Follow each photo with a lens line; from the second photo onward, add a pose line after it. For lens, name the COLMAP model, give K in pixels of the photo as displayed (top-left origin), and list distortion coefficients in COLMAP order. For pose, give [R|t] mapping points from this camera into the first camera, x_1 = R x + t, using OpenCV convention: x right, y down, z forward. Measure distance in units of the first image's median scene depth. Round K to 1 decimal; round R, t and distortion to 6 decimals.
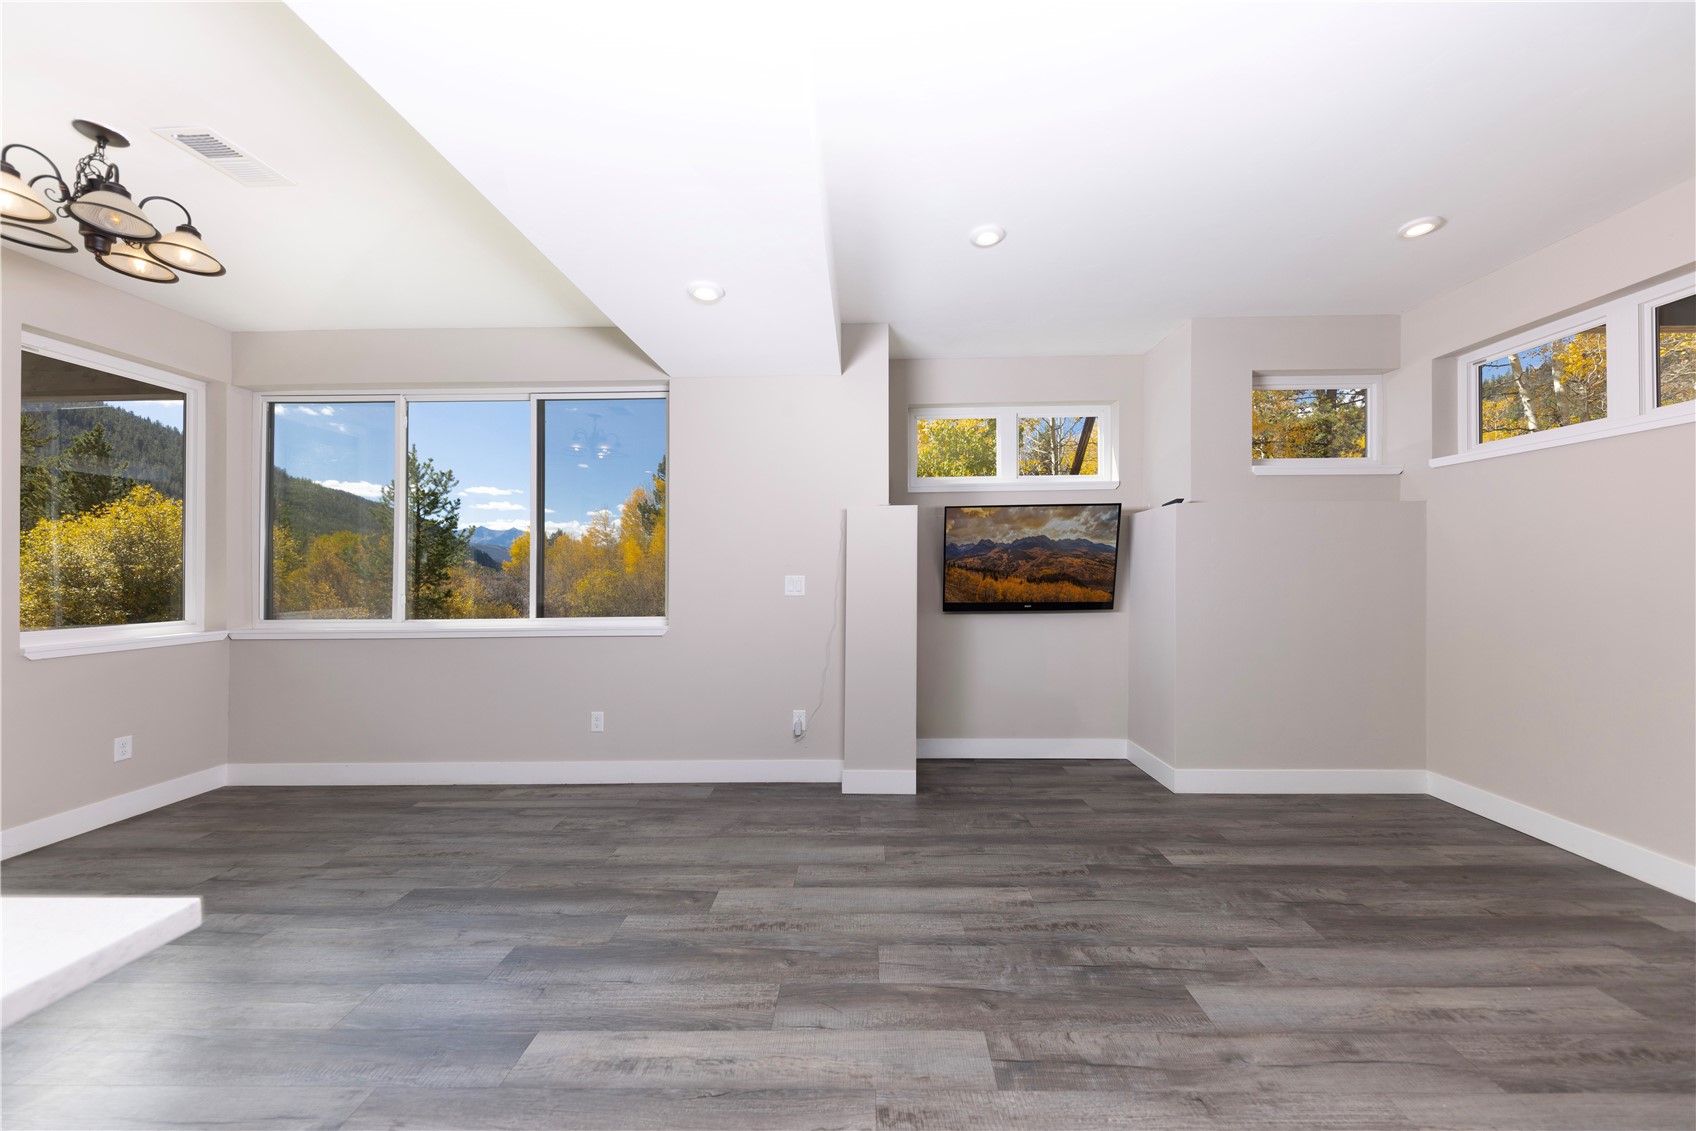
lens RADIAL K [[595.8, 0, 850.6], [0, 595.8, 575.4], [0, 0, 1]] dist [0.008923, -0.001819]
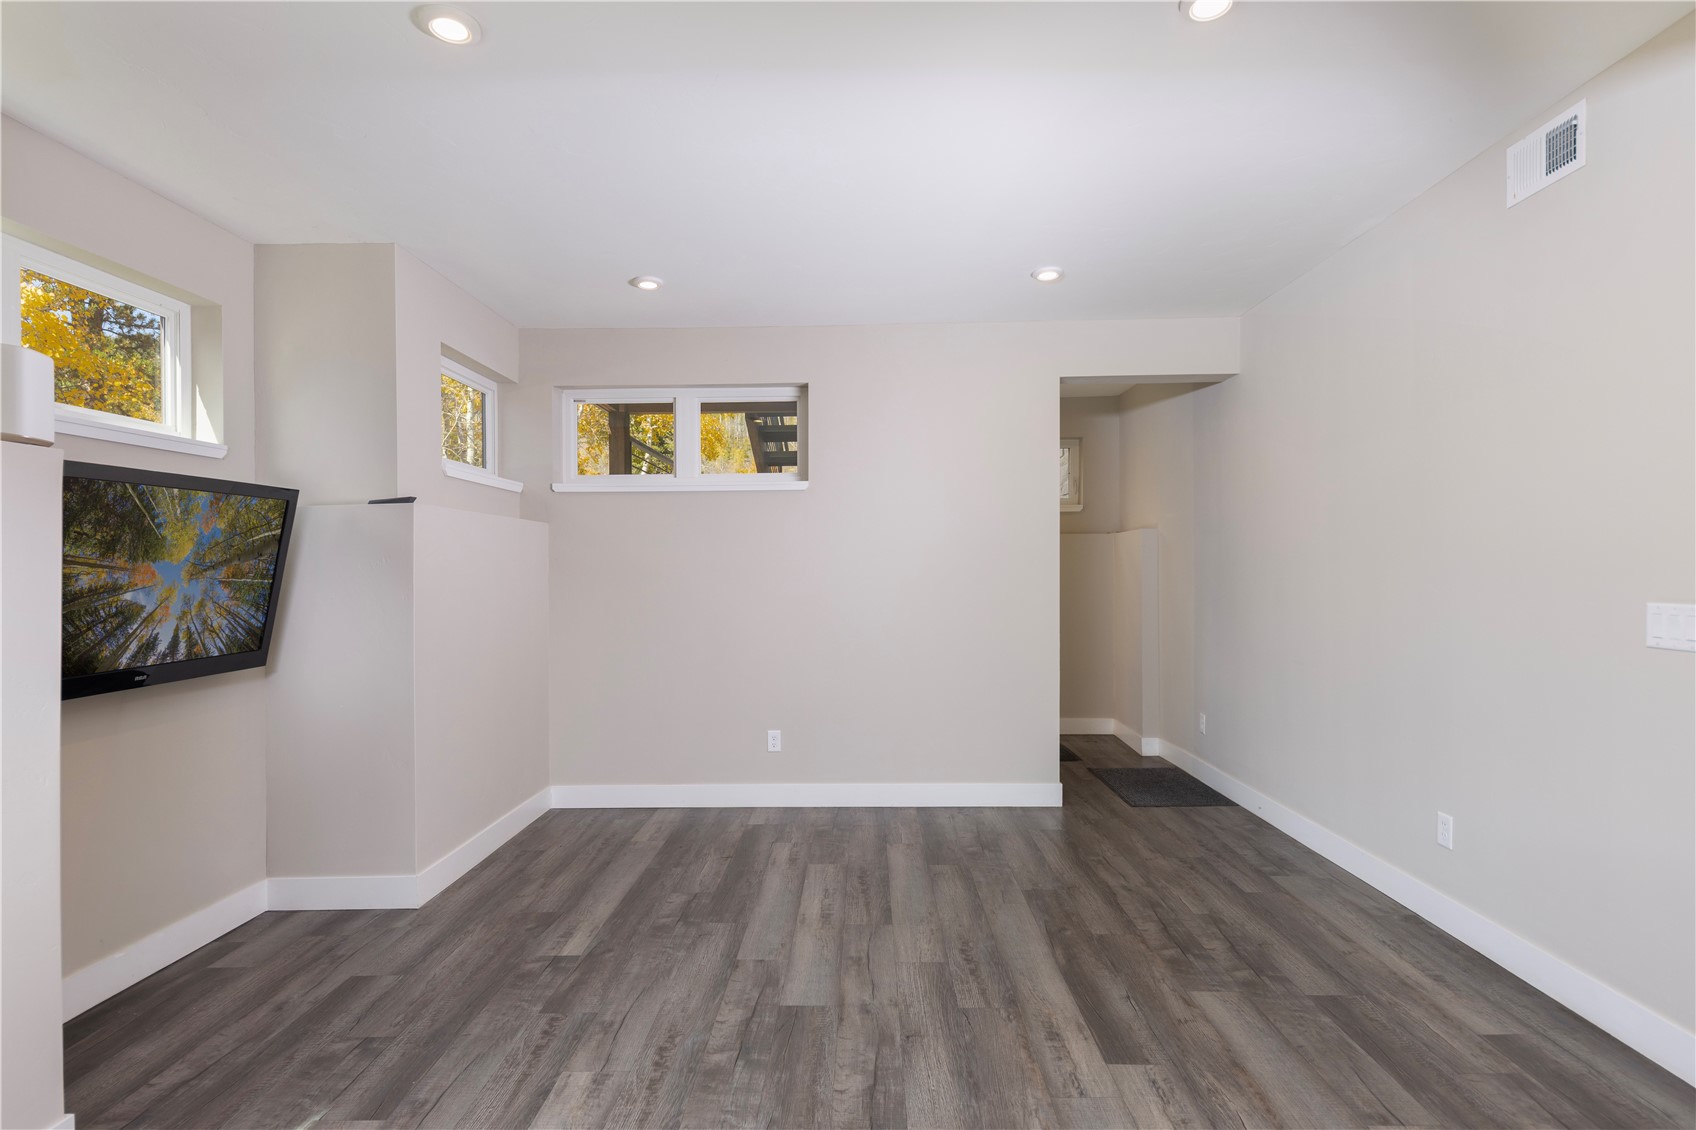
lens RADIAL K [[831.0, 0, 874.3], [0, 831.0, 587.8], [0, 0, 1]] dist [0.010336, -0.001376]
pose [[-0.025126, -0.014612, 0.999578, -0.549226], [0.021304, 0.999658, 0.015148, -0.026651], [-0.999457, 0.021675, -0.024806, 0.557754]]
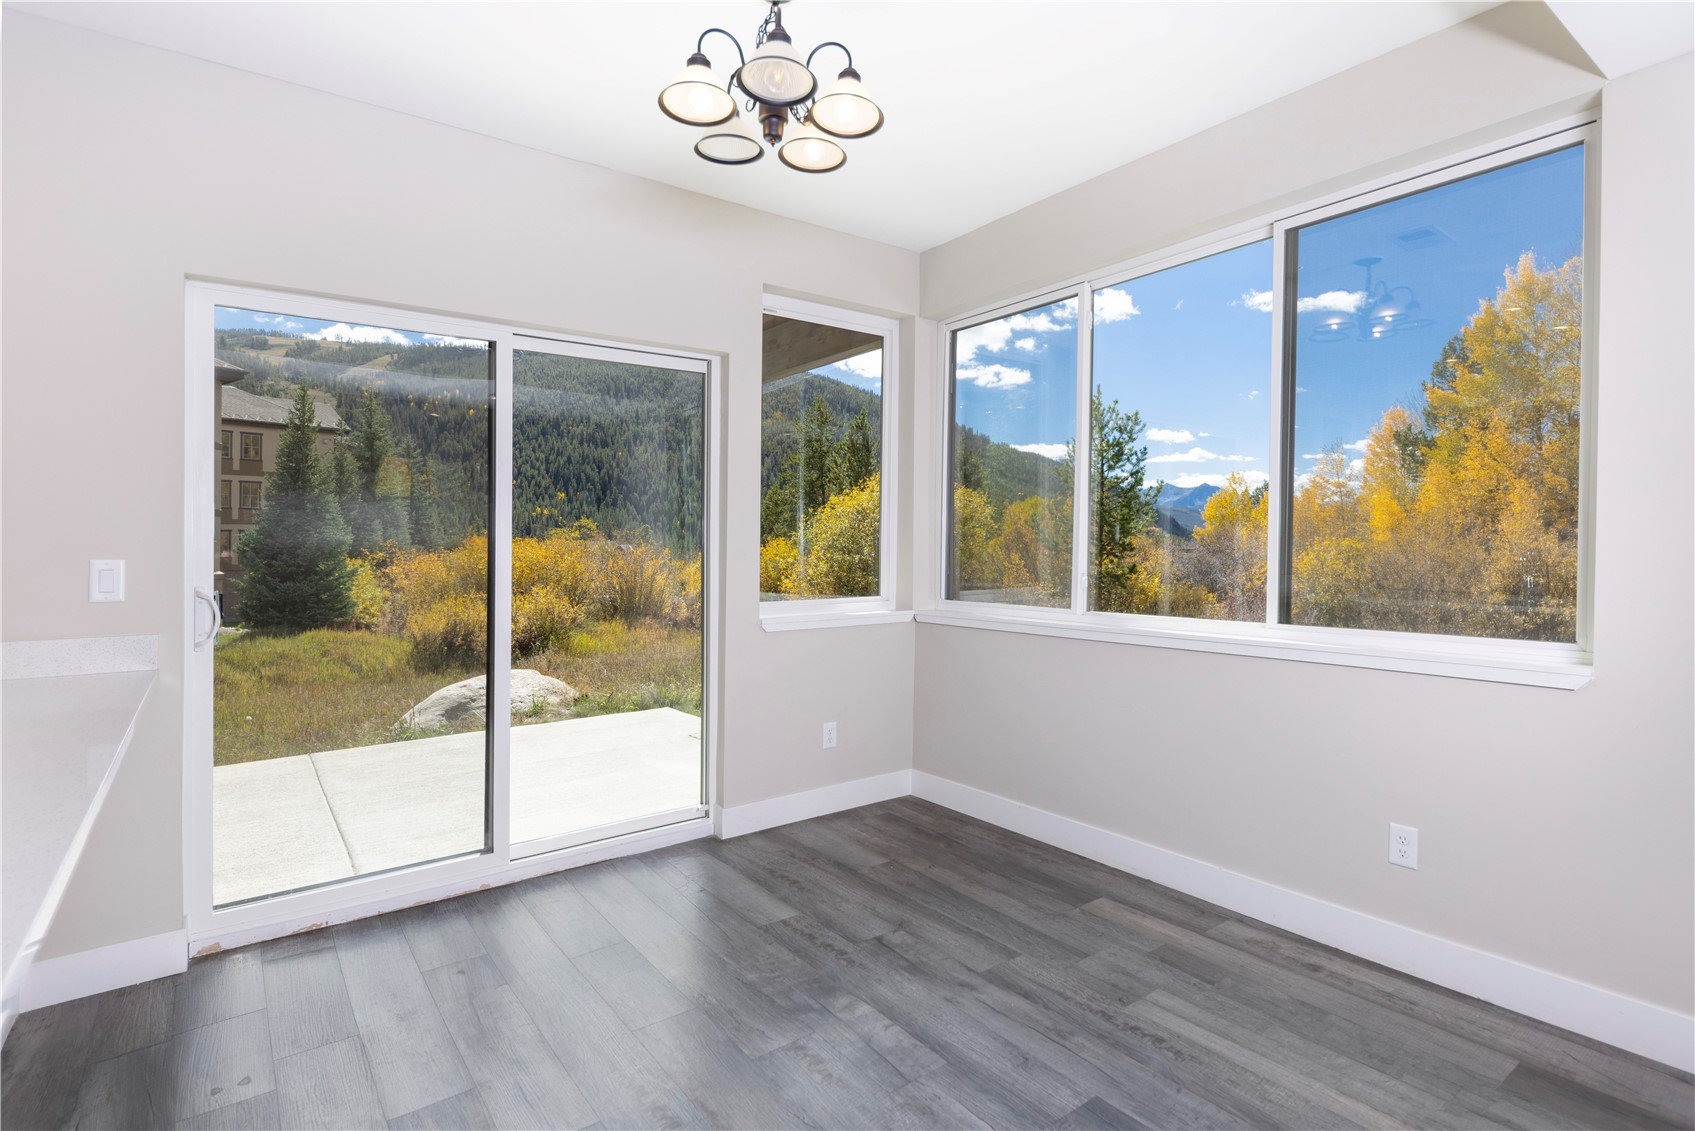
lens RADIAL K [[830.5, 0, 878.9], [0, 830.5, 542.9], [0, 0, 1]] dist [0.010336, -0.001376]
pose [[0.631912, 0.004408, -0.775028, -0.212922], [-0.007901, 0.999968, -0.000755, -0.001931], [0.775000, 0.006601, 0.631927, 0.290355]]
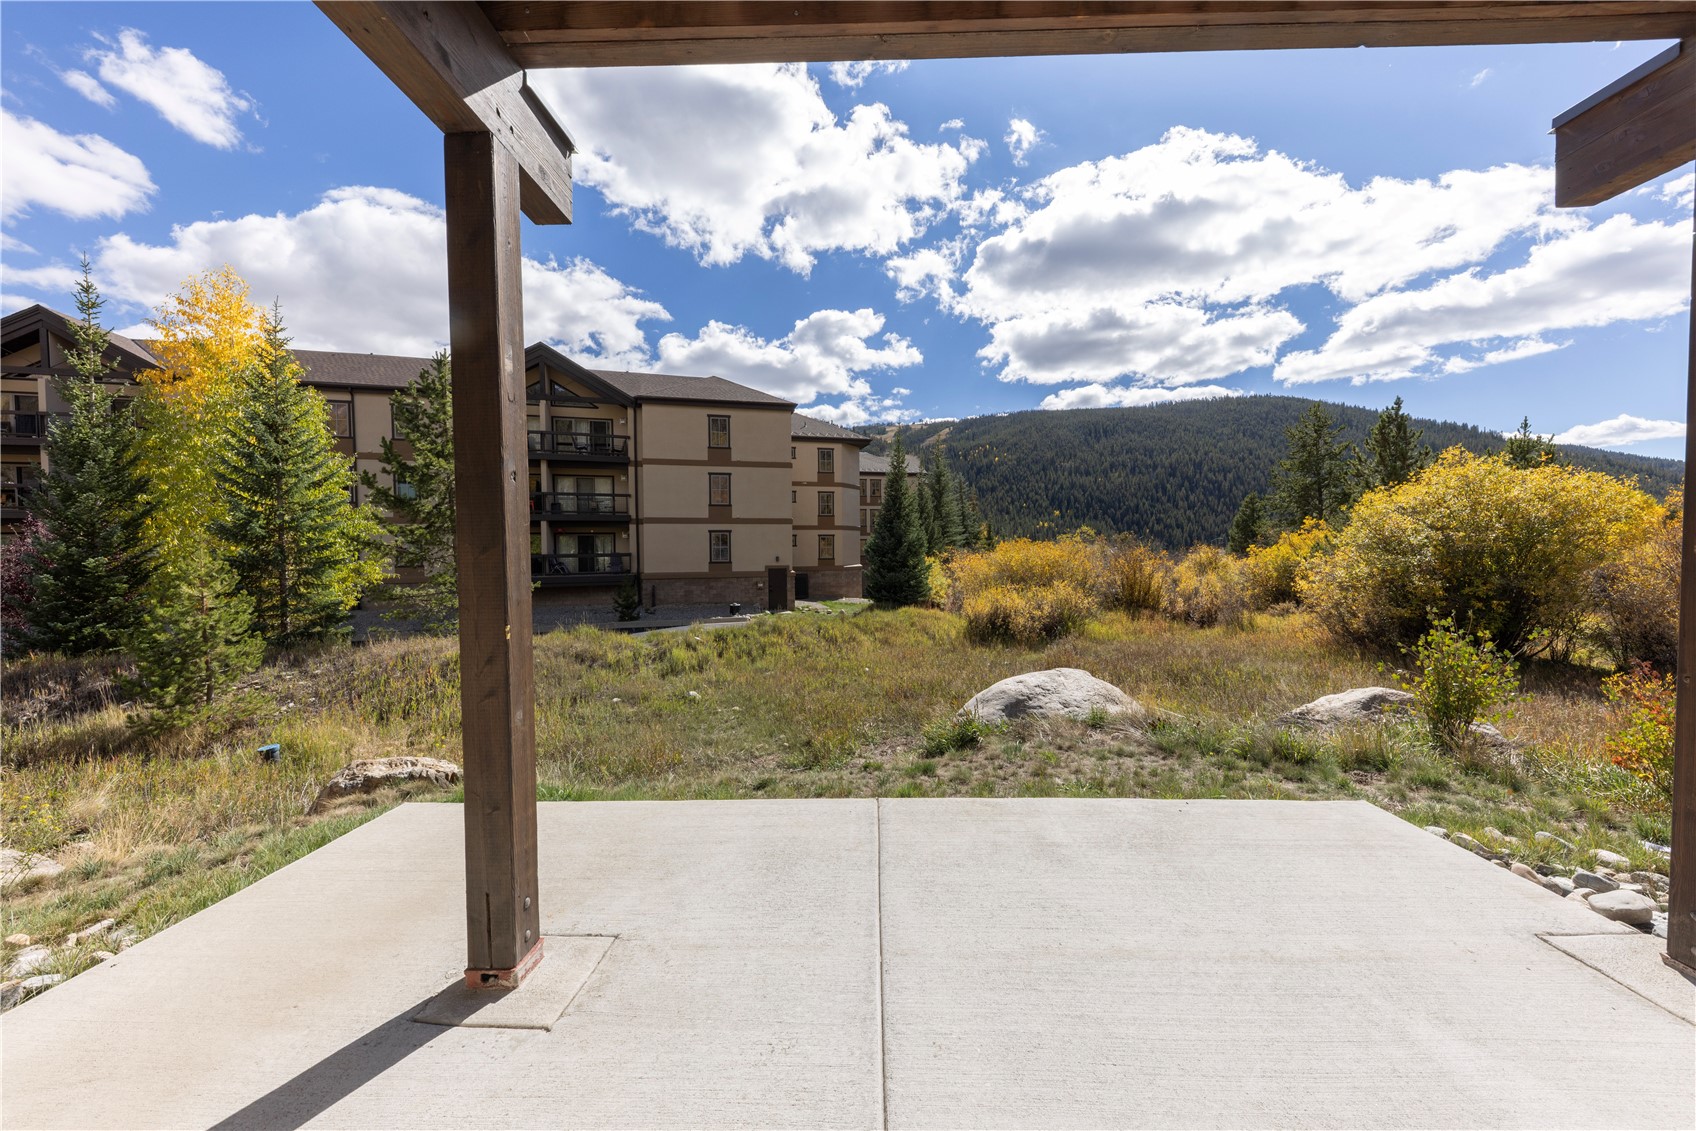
lens RADIAL K [[596.5, 0, 837.5], [0, 596.5, 528.3], [0, 0, 1]] dist [-0.002585, 0.000022]
pose [[-0.031932, -0.029167, -0.999064, -1.546710], [-0.000403, 0.999574, -0.029169, 0.034235], [0.999490, -0.000528, -0.031930, 0.469693]]
